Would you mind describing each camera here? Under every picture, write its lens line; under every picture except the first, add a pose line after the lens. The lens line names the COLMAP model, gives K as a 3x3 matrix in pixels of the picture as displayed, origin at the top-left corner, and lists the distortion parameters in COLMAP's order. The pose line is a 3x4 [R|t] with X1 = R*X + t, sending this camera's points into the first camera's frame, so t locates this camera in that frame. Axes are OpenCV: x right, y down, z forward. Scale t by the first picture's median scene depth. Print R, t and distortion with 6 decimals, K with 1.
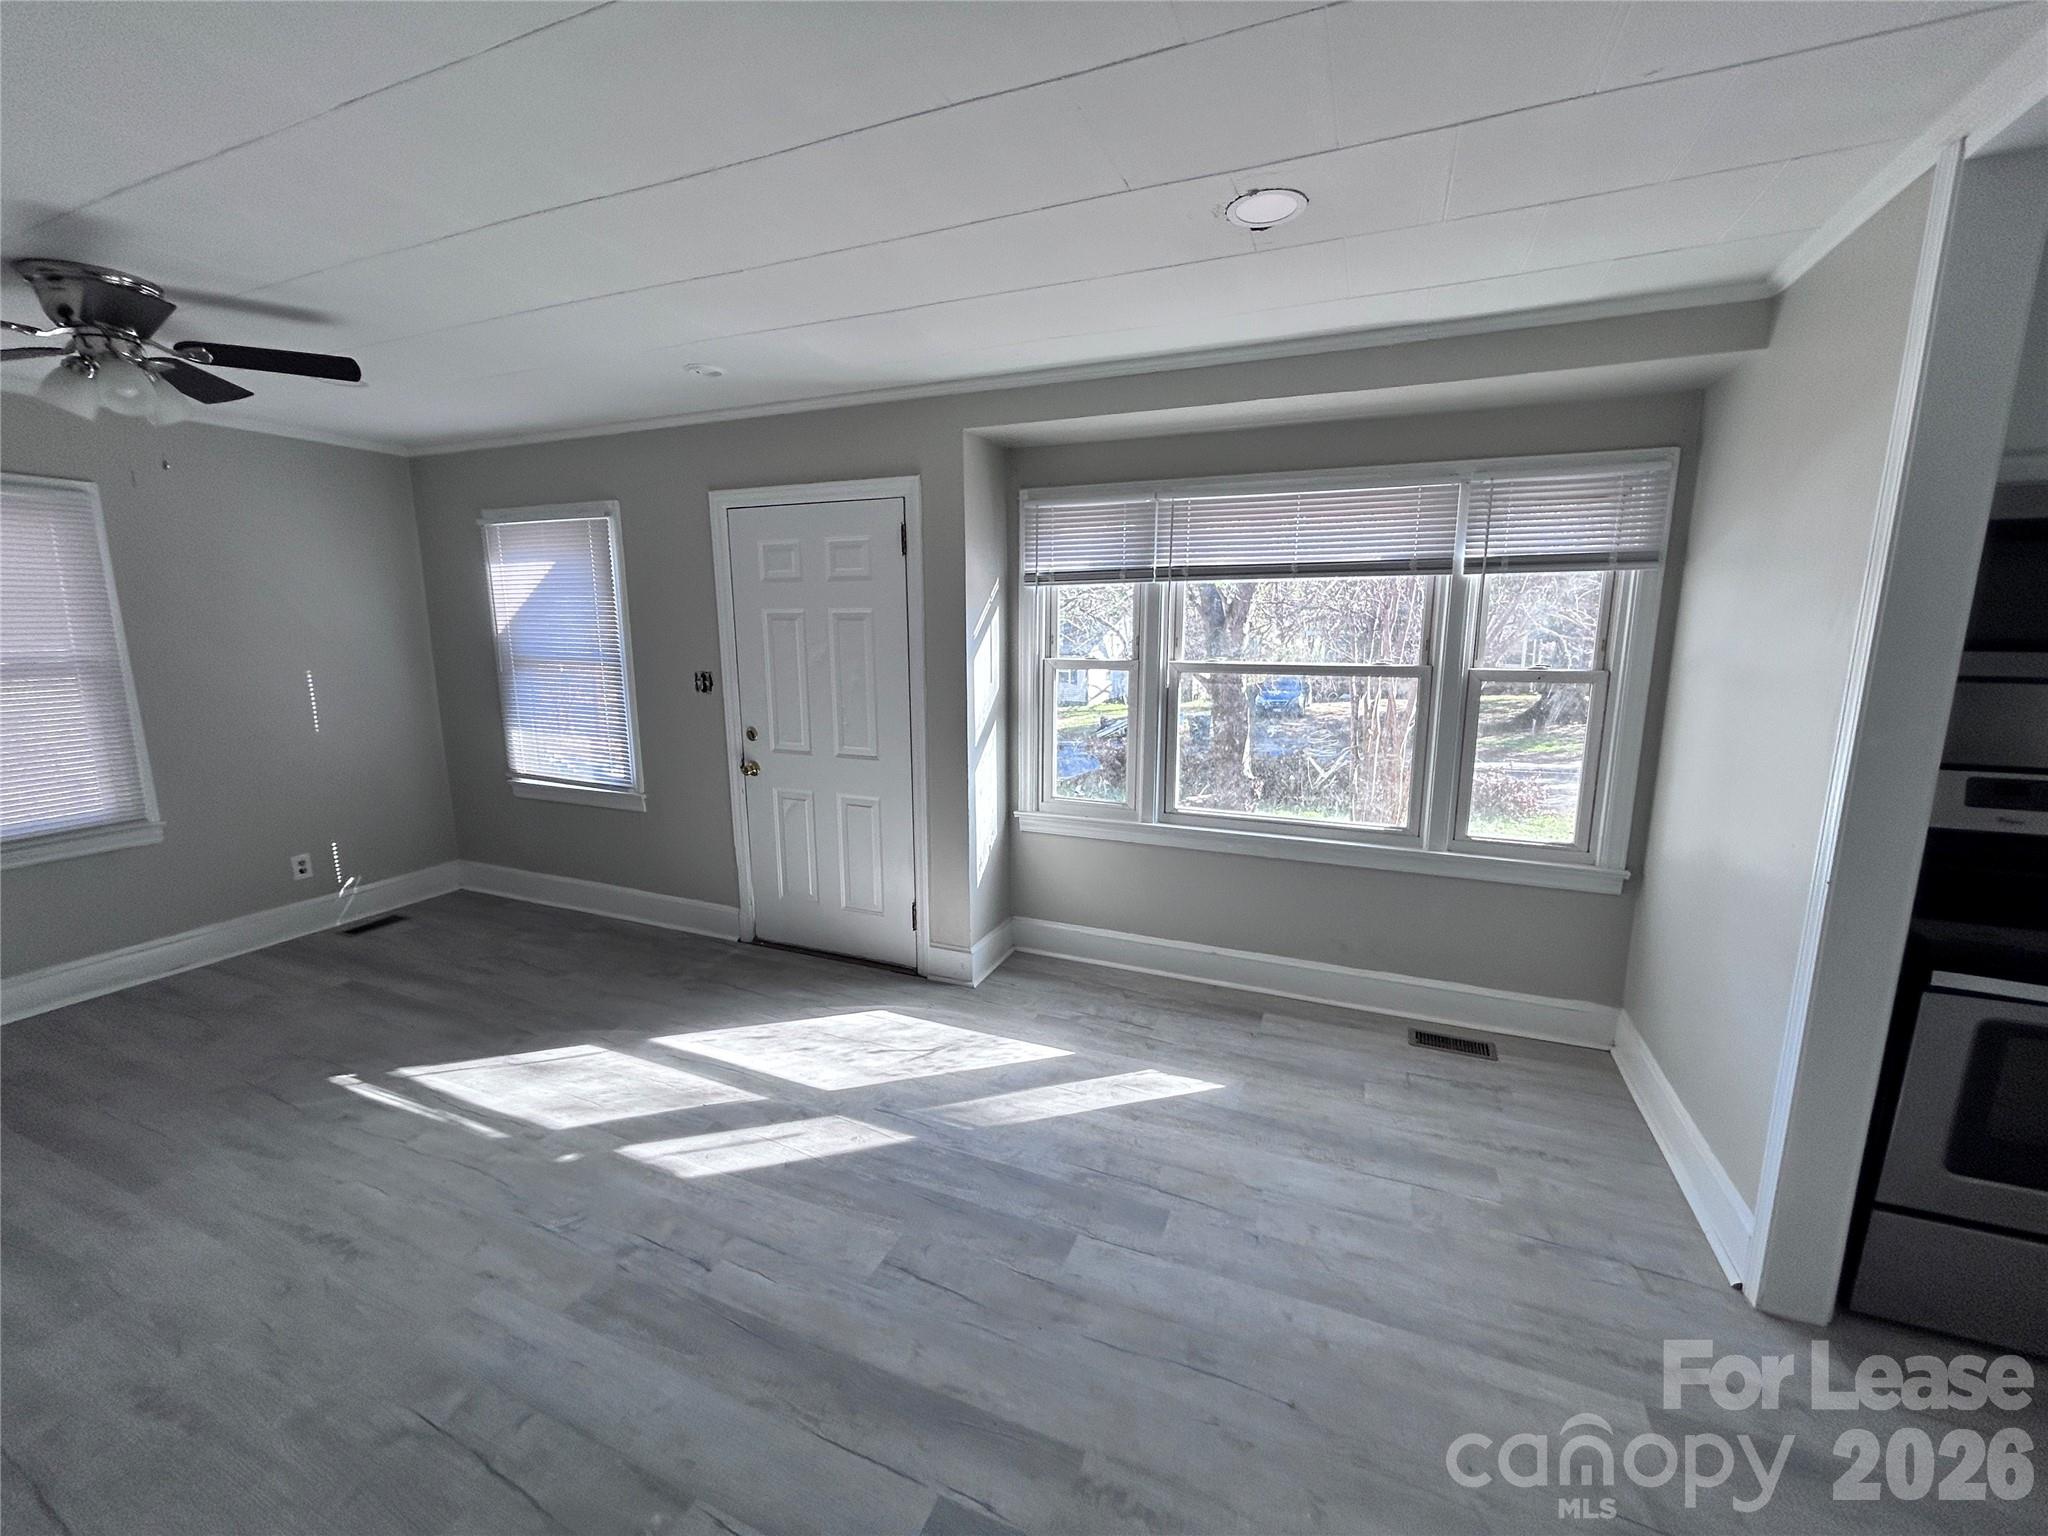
lens RADIAL K [[829.6, 0, 1027.5], [0, 829.6, 765.8], [0, 0, 1]] dist [-0.000203, -0.000138]
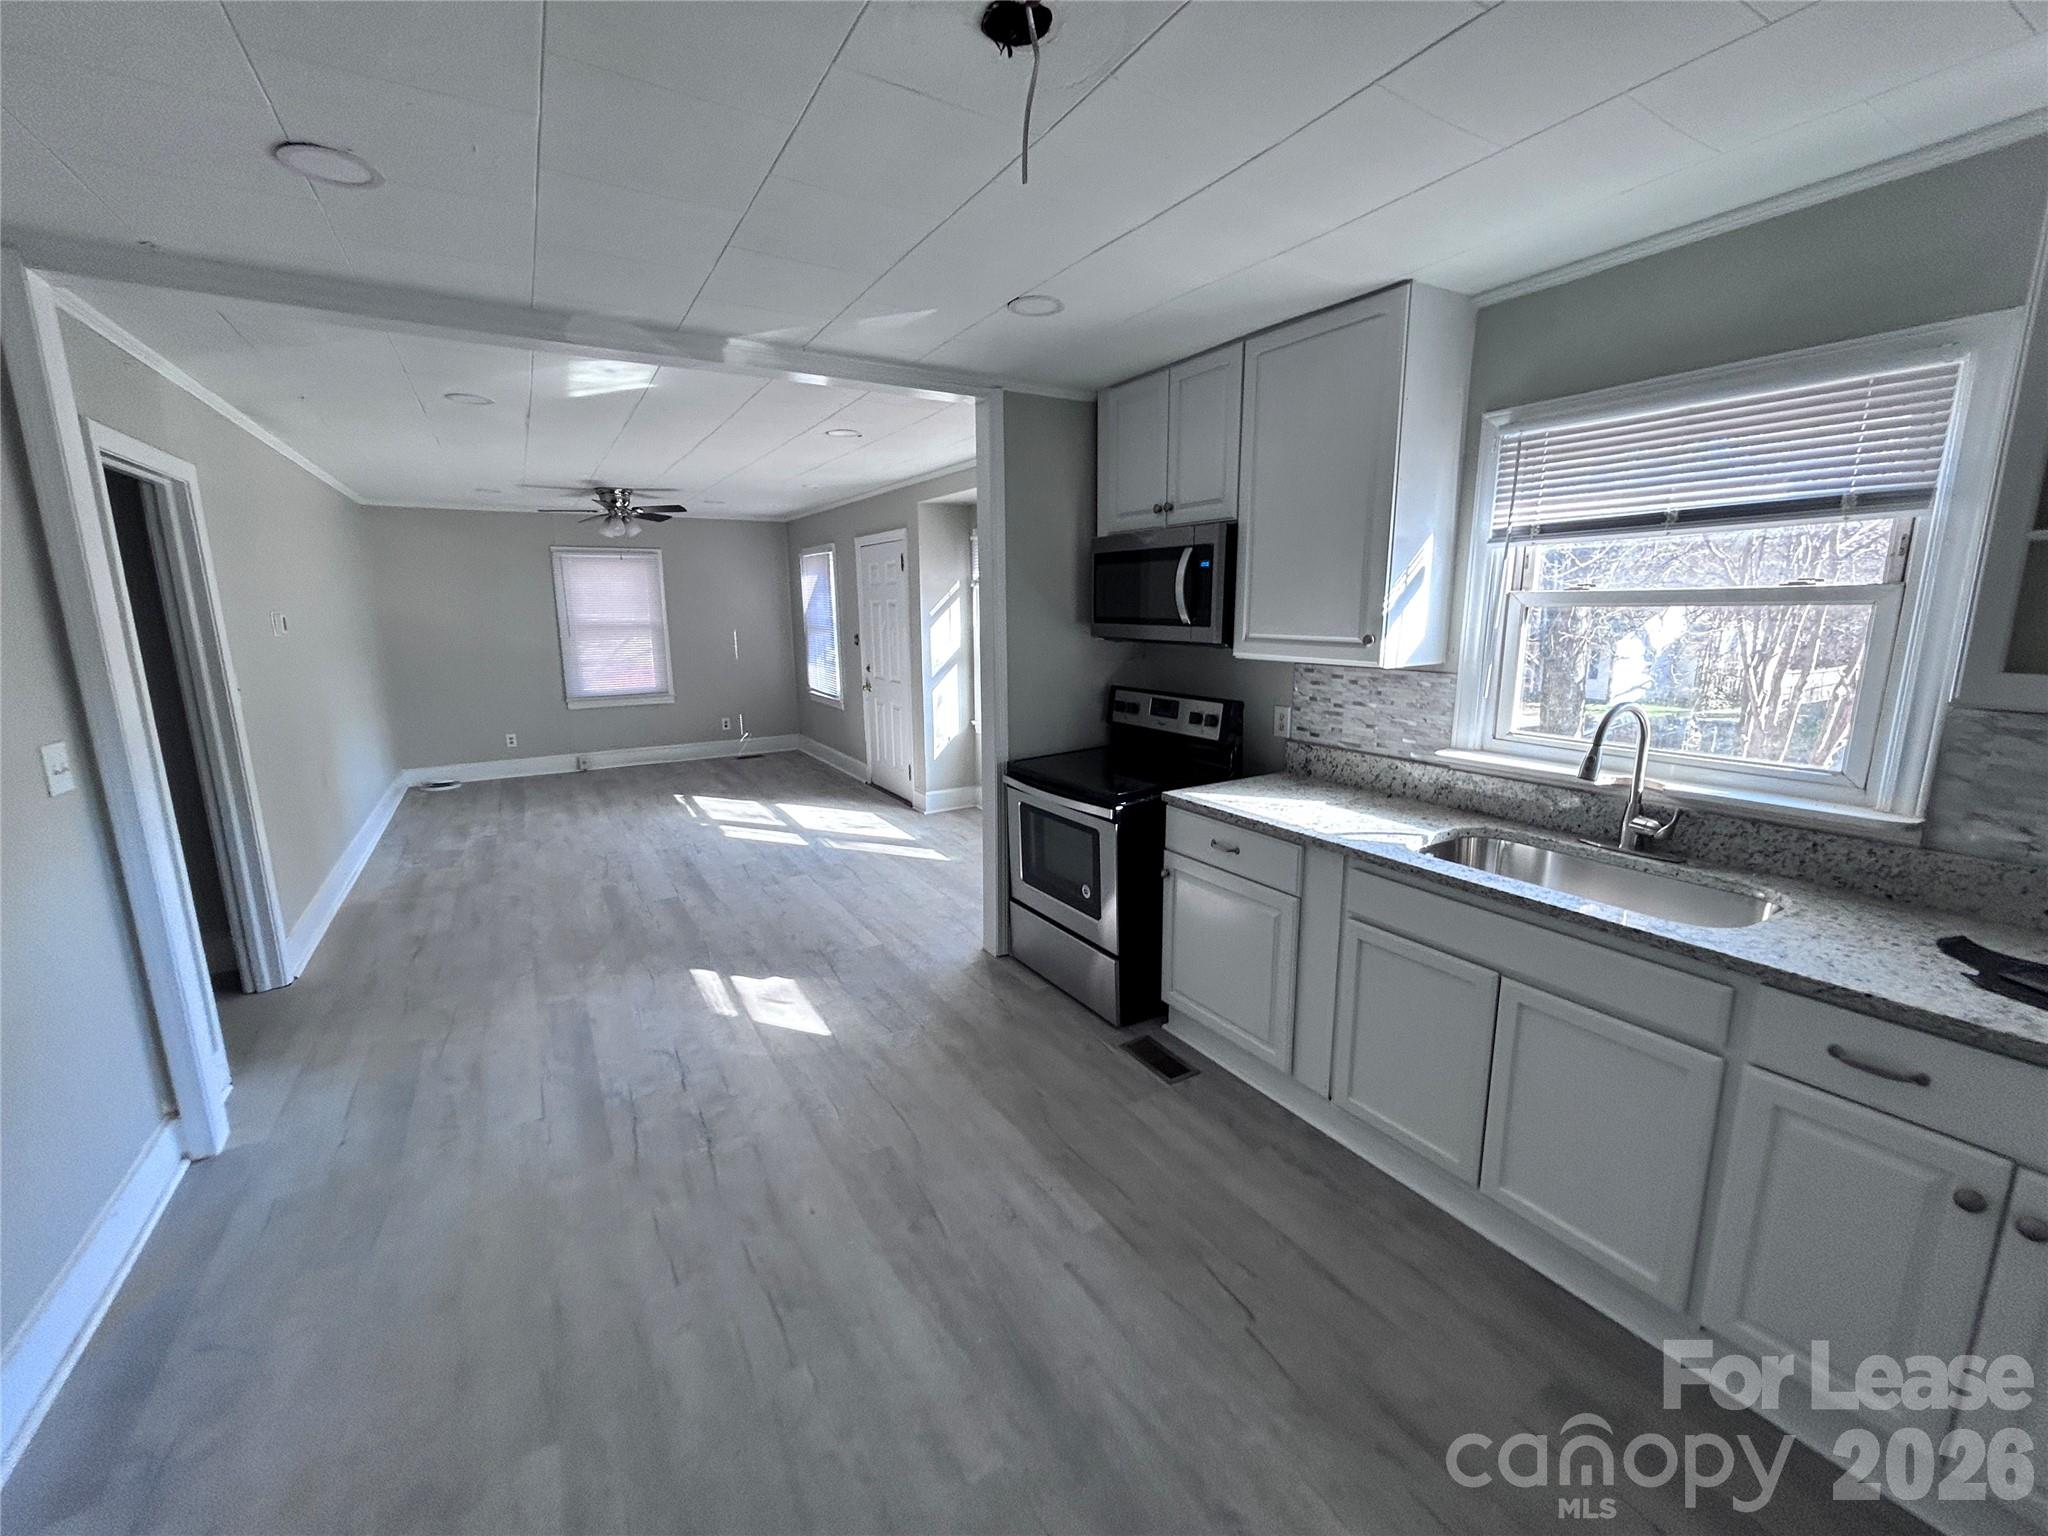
lens RADIAL K [[829.6, 0, 1027.5], [0, 829.6, 765.8], [0, 0, 1]] dist [-0.000203, -0.000138]
pose [[0.809647, 0.105800, -0.577302, 1.224965], [-0.097965, 0.994181, 0.044807, 0.070970], [0.578683, 0.020277, 0.815300, -0.341845]]
